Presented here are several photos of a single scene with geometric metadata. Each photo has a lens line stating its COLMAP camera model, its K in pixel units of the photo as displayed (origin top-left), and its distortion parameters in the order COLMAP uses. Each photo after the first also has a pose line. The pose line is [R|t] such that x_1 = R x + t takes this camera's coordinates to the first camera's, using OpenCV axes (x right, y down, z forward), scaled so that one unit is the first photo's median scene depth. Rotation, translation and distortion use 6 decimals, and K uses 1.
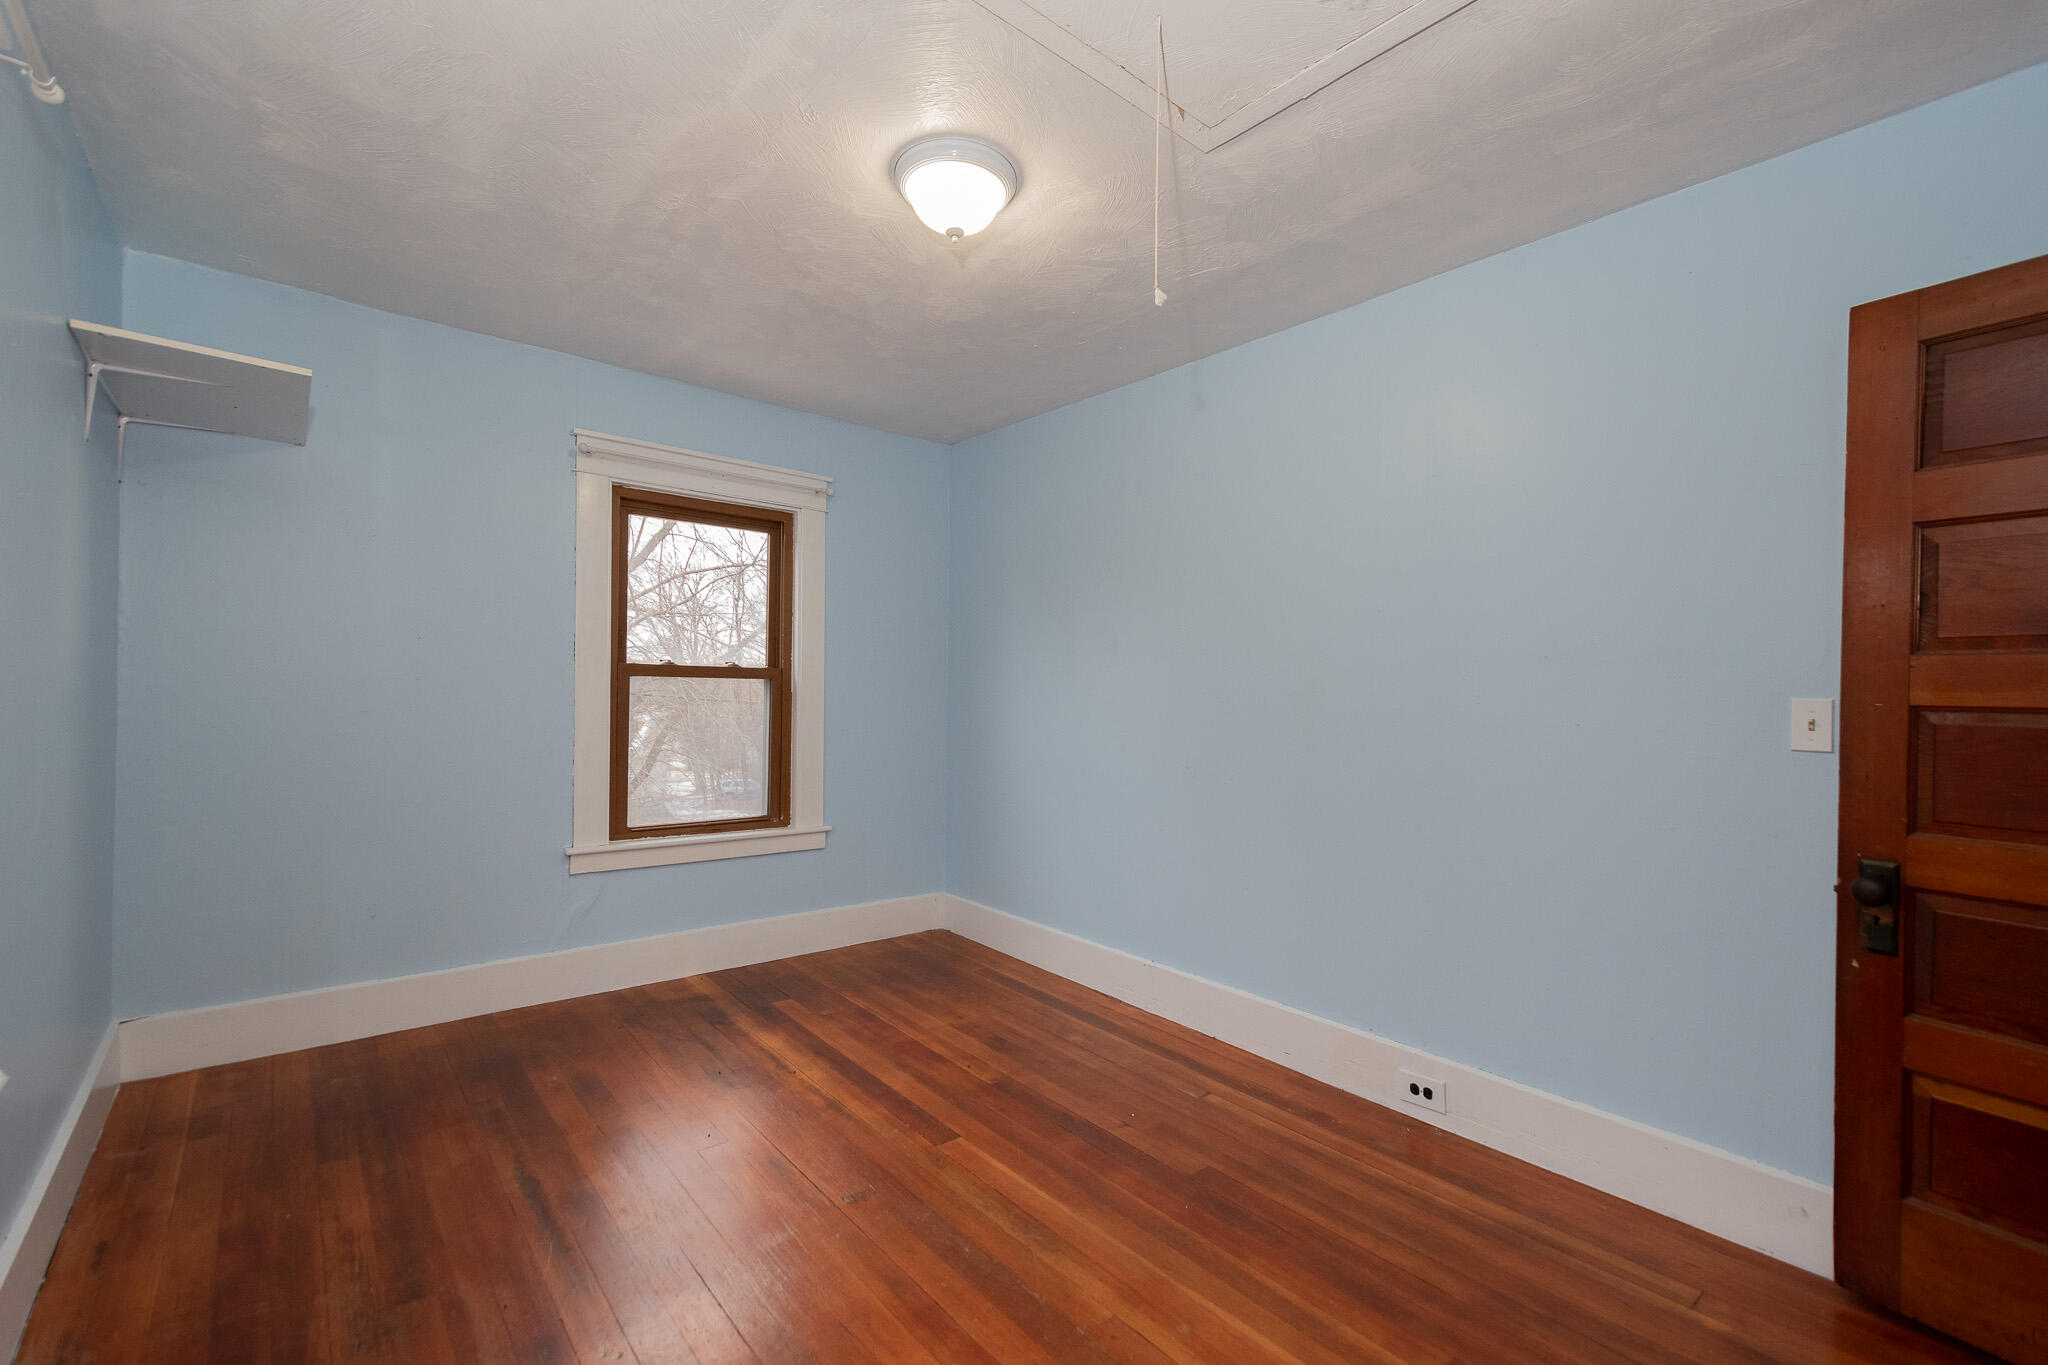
lens RADIAL K [[891.5, 0, 1004.8], [0, 891.5, 682.1], [0, 0, 1]] dist [0.019926, -0.011751]
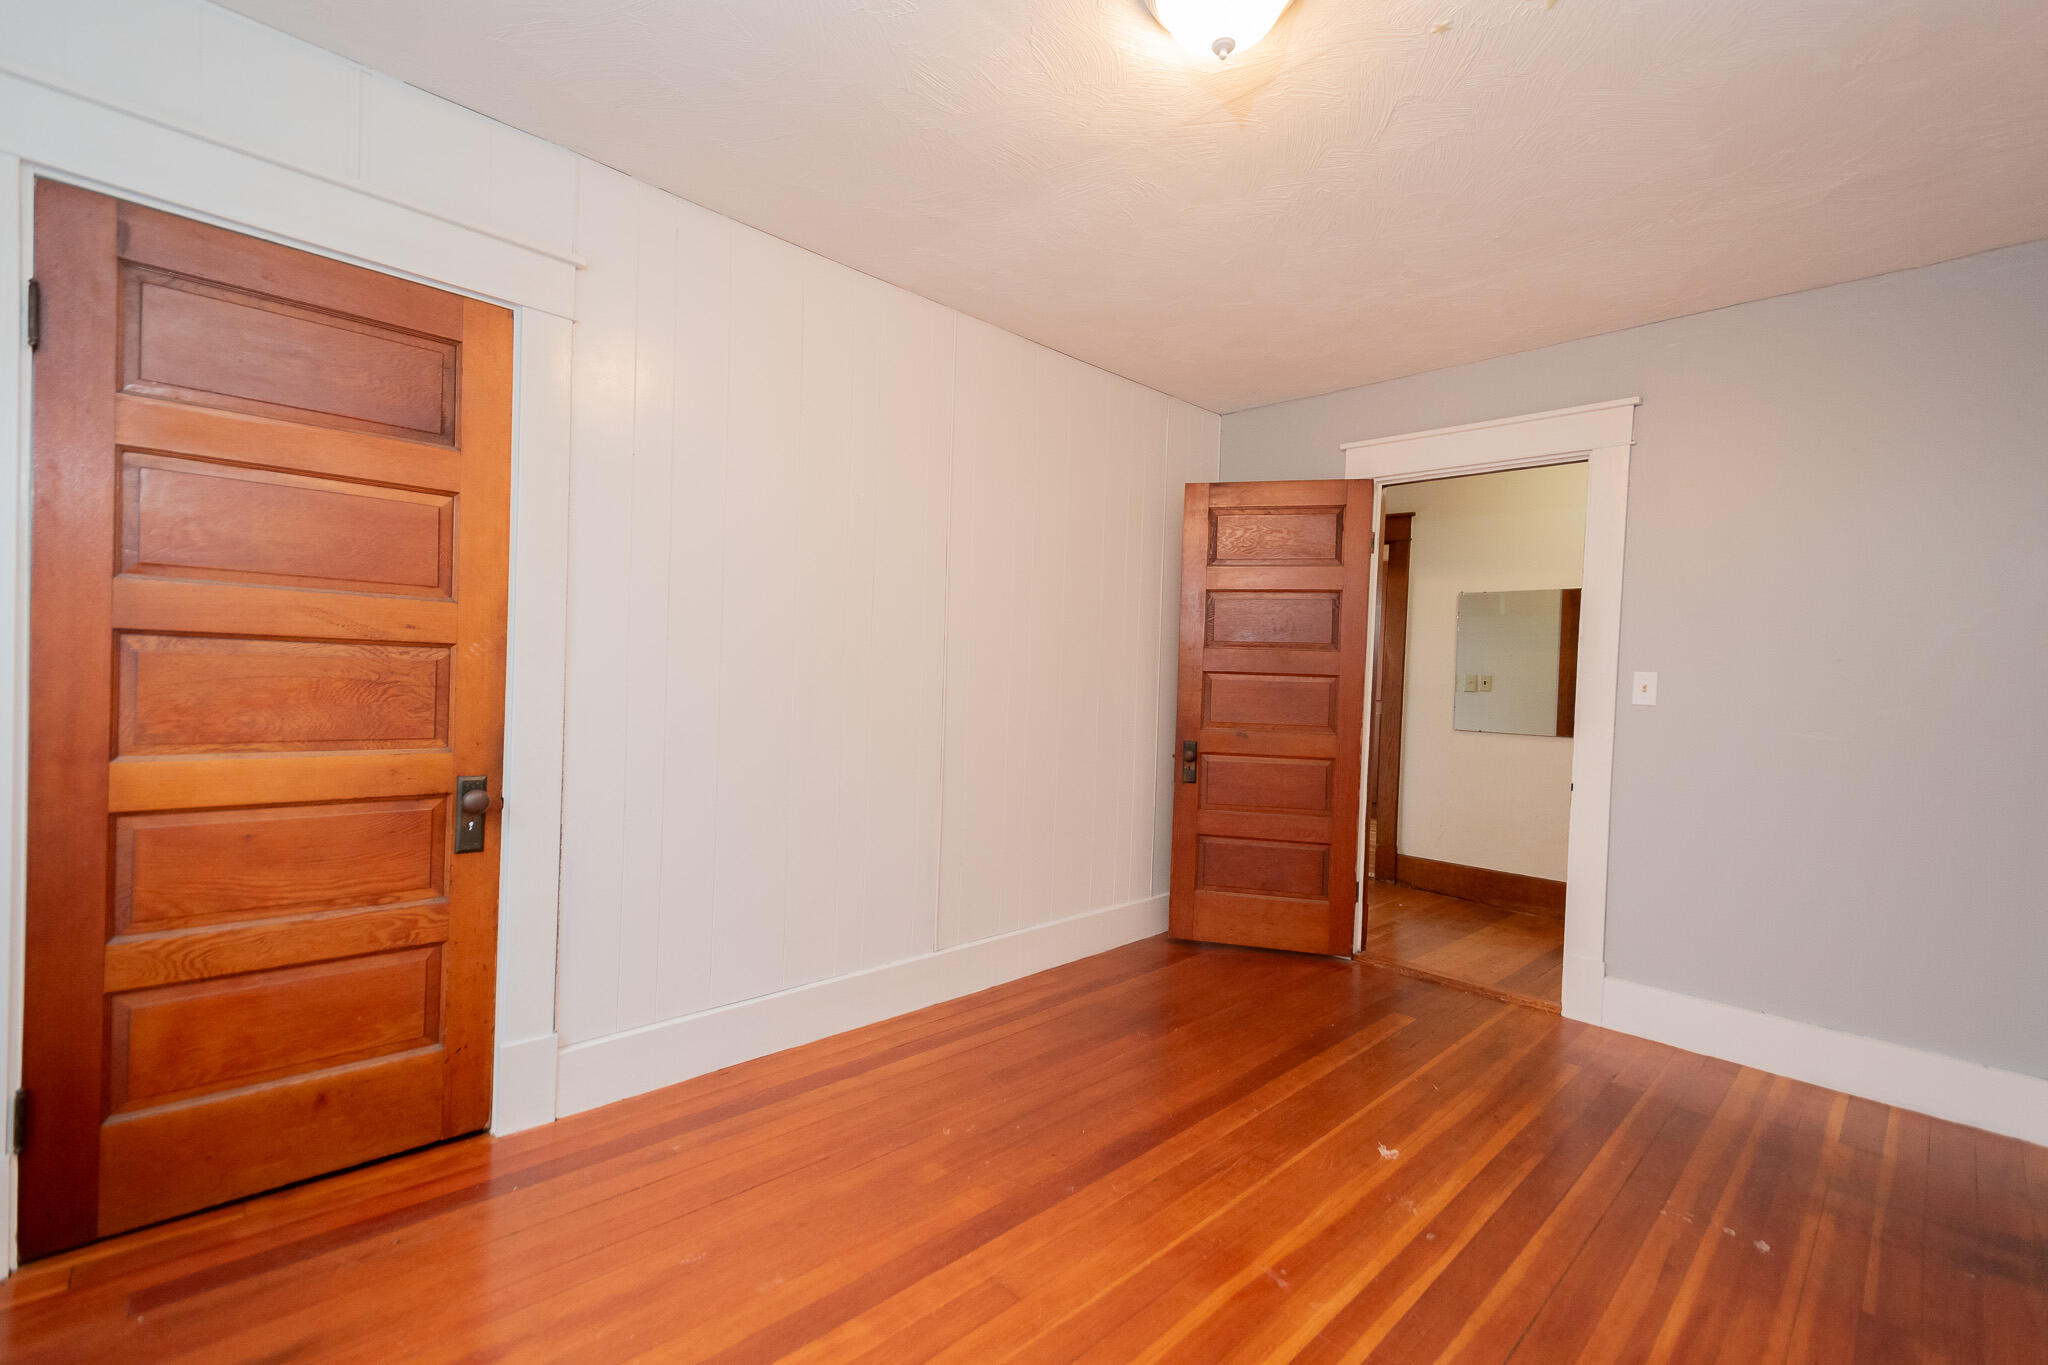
lens RADIAL K [[893.8, 0, 1041.7], [0, 893.8, 690.0], [0, 0, 1]] dist [0.018556, -0.007388]
pose [[-0.090405, -0.043833, 0.994940, -0.430763], [-0.055649, 0.997692, 0.038898, 0.003679], [-0.994349, -0.051850, -0.092635, 0.585162]]
